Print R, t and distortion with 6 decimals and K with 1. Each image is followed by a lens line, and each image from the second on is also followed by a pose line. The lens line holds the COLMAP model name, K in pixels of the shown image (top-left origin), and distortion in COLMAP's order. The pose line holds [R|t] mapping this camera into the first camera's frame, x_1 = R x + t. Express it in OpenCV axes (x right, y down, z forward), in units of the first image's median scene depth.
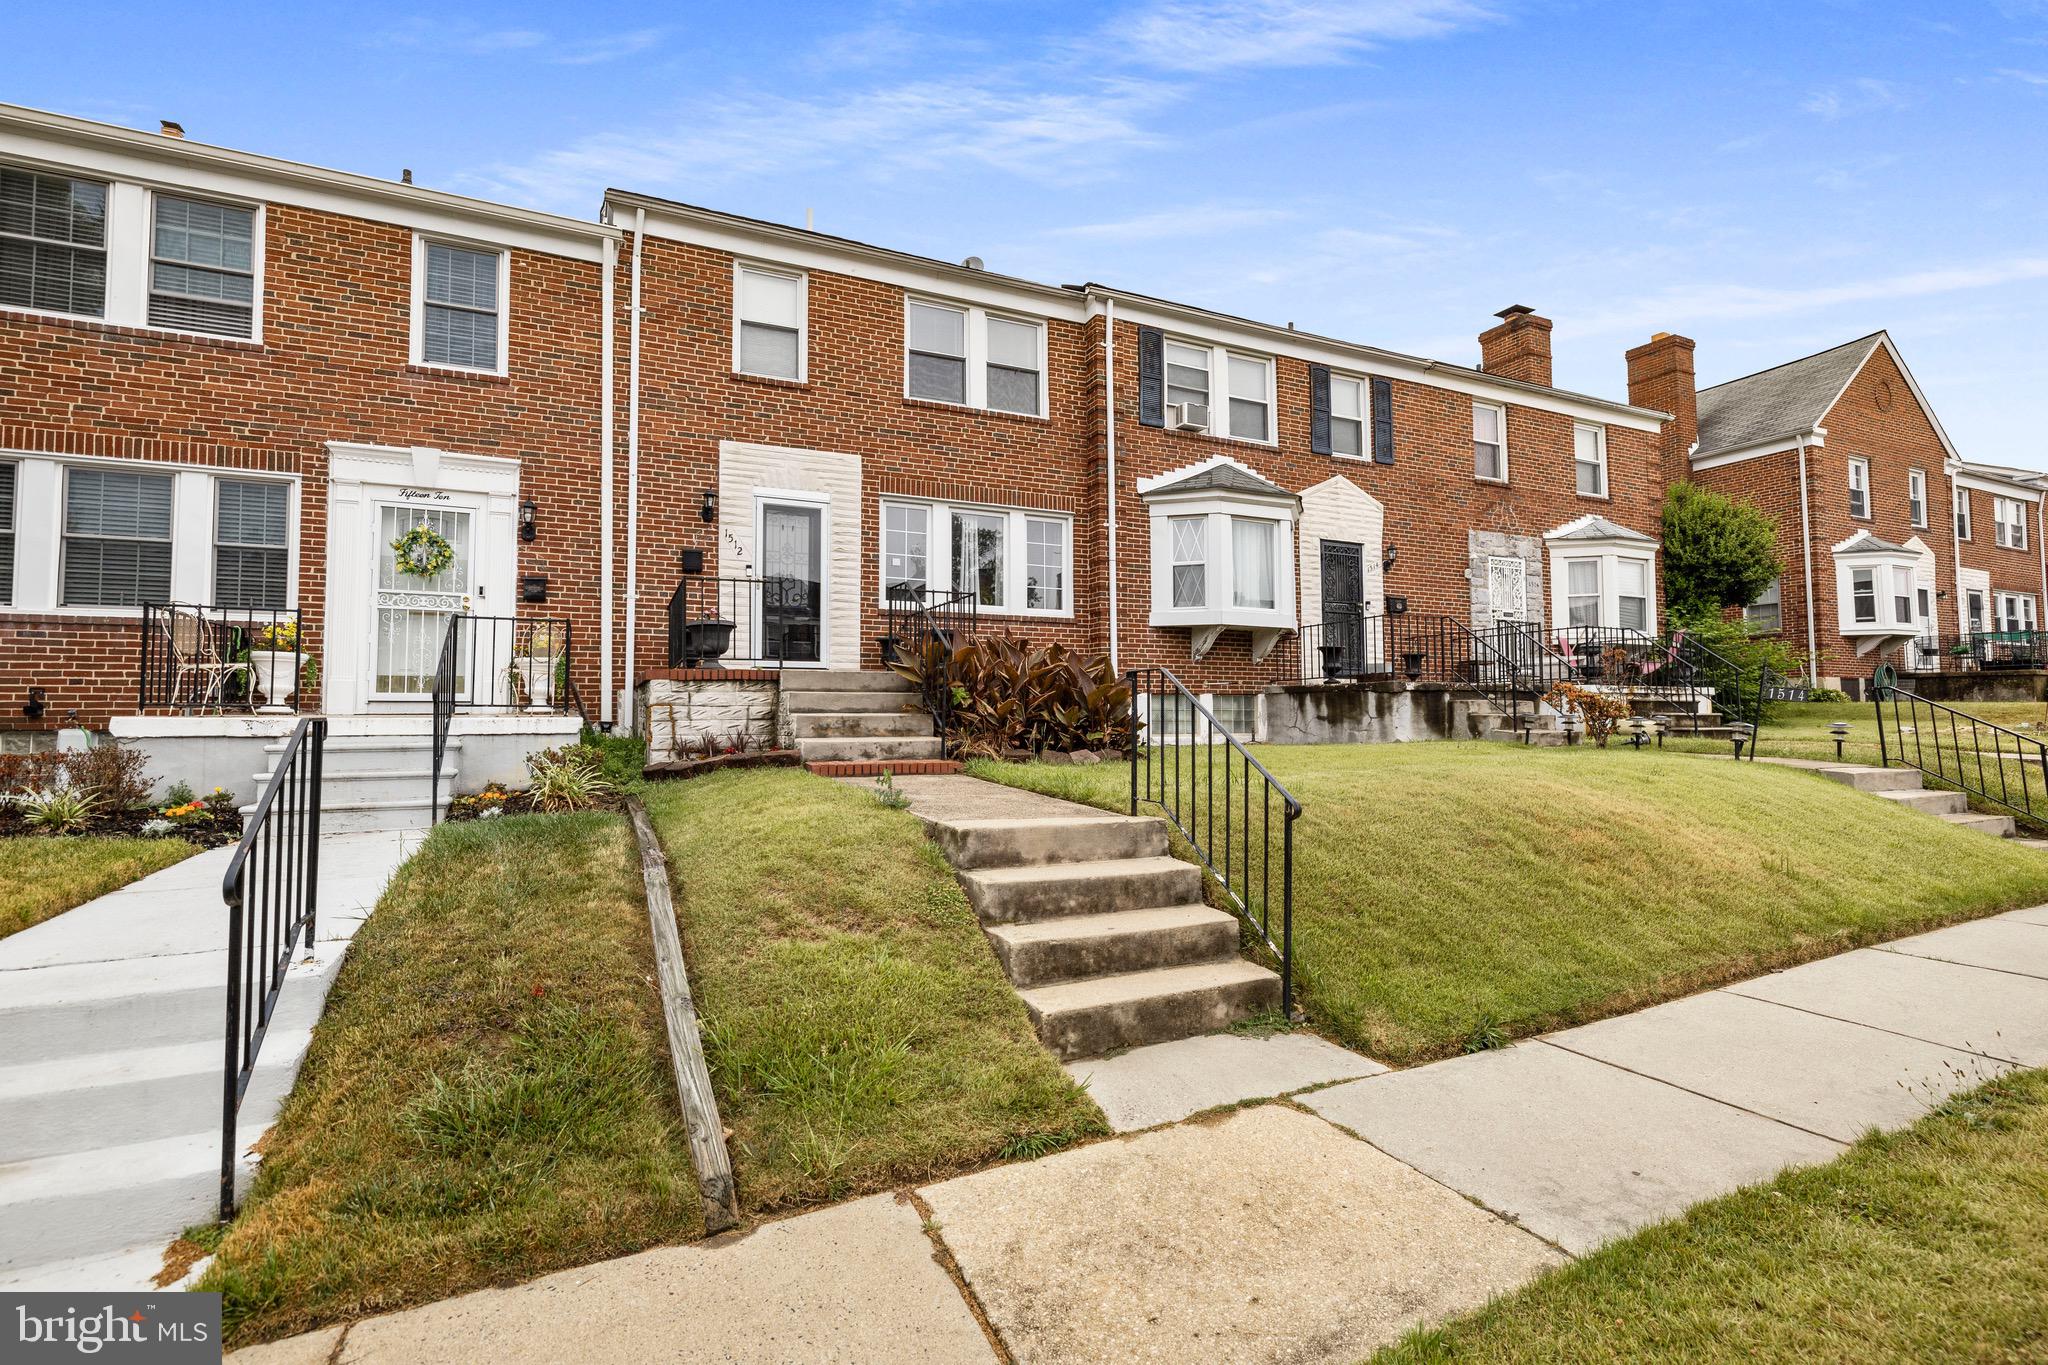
lens RADIAL K [[947.7, 0, 1028.4], [0, 947.7, 669.8], [0, 0, 1]] dist [-0.009243, 0.004883]
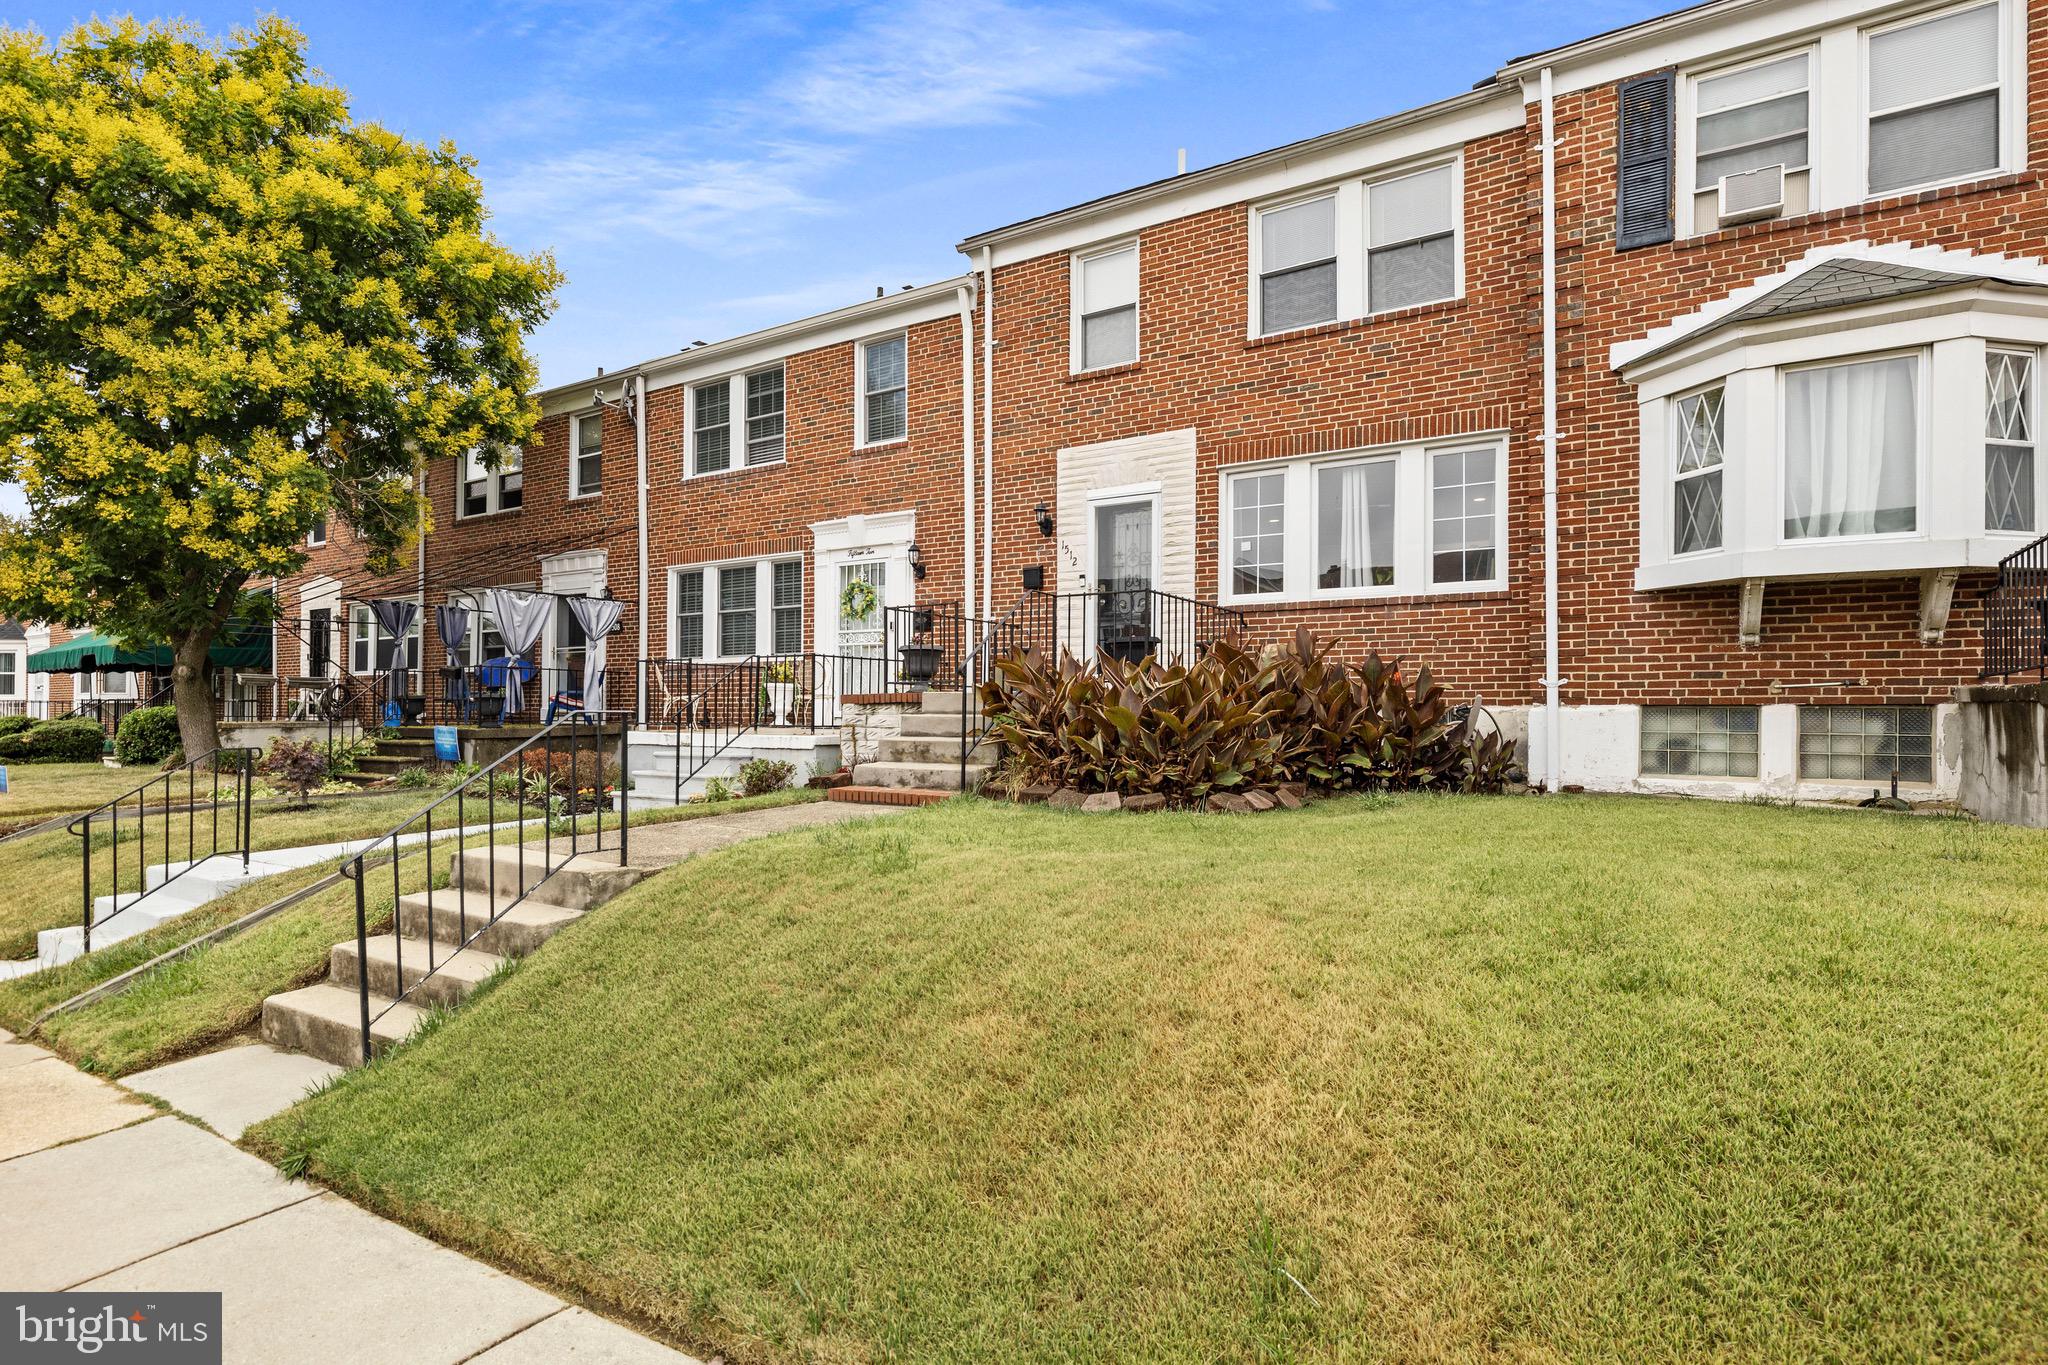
lens RADIAL K [[1060.0, 0, 1010.9], [0, 1060.0, 699.2], [0, 0, 1]] dist [-0.000565, 0.001473]
pose [[0.519172, -0.005971, -0.854649, 0.555500], [0.039170, 0.999091, 0.016814, -0.005819], [0.853772, -0.042206, 0.518934, 0.363431]]
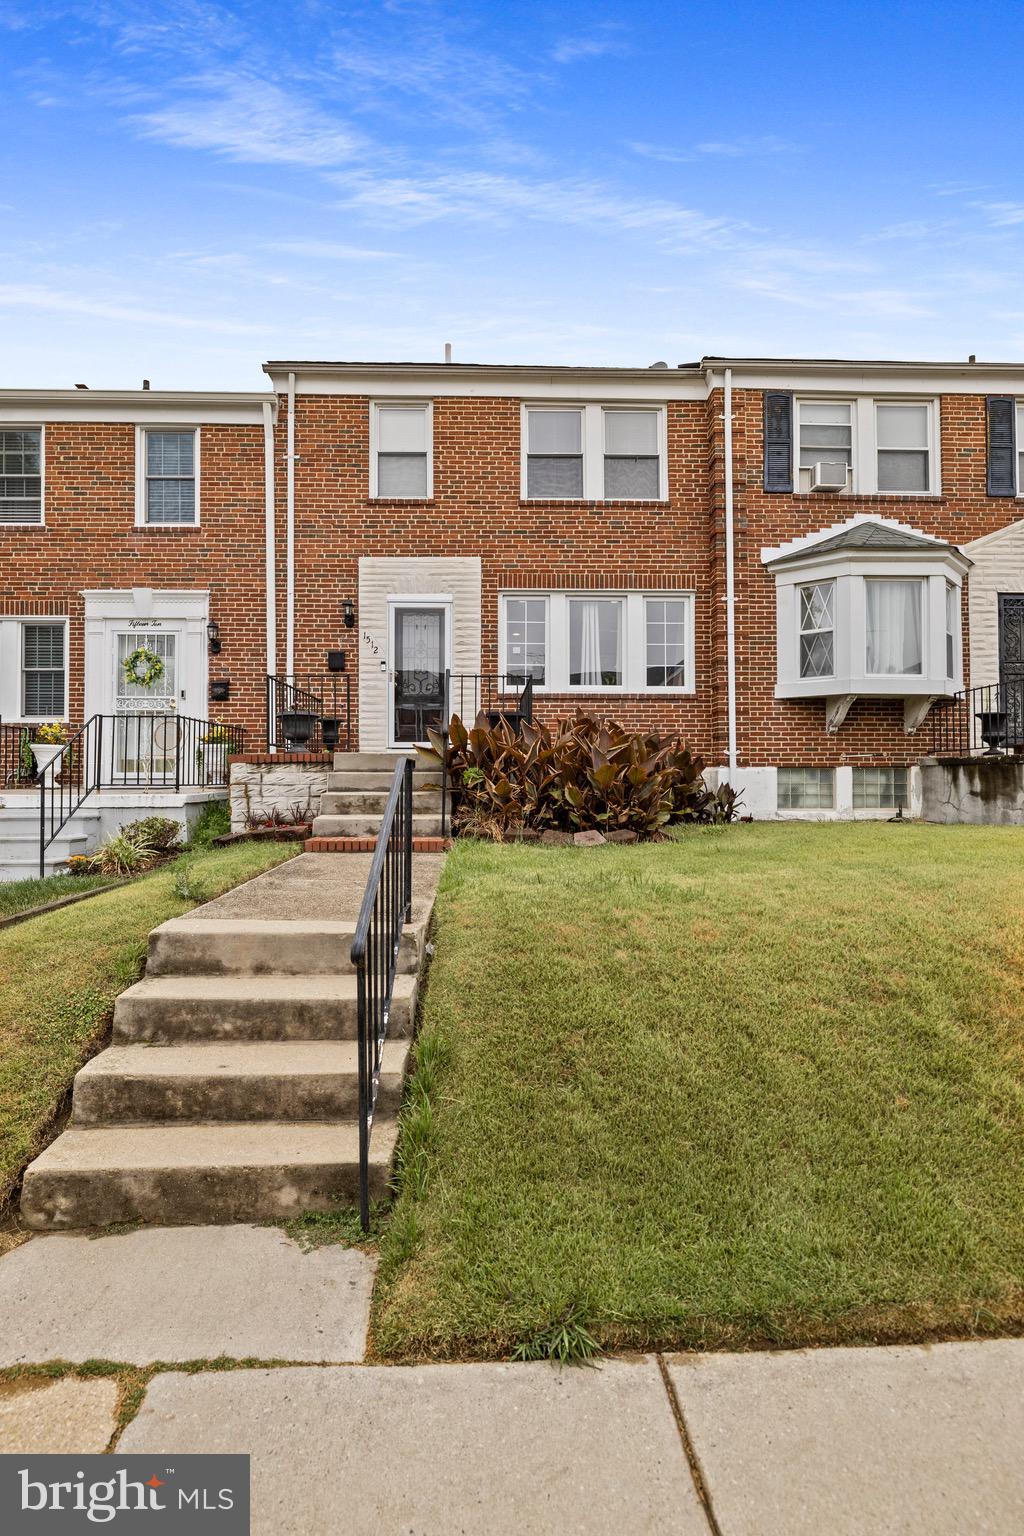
lens RADIAL K [[770.0, 0, 511.0], [0, 770.0, 763.9], [0, 0, 1]] dist [-0.003043, 0.001270]
pose [[0.913245, -0.006327, -0.407361, 0.229418], [0.019068, 0.999447, 0.027224, -0.005891], [0.406963, -0.032630, 0.912862, 0.178661]]
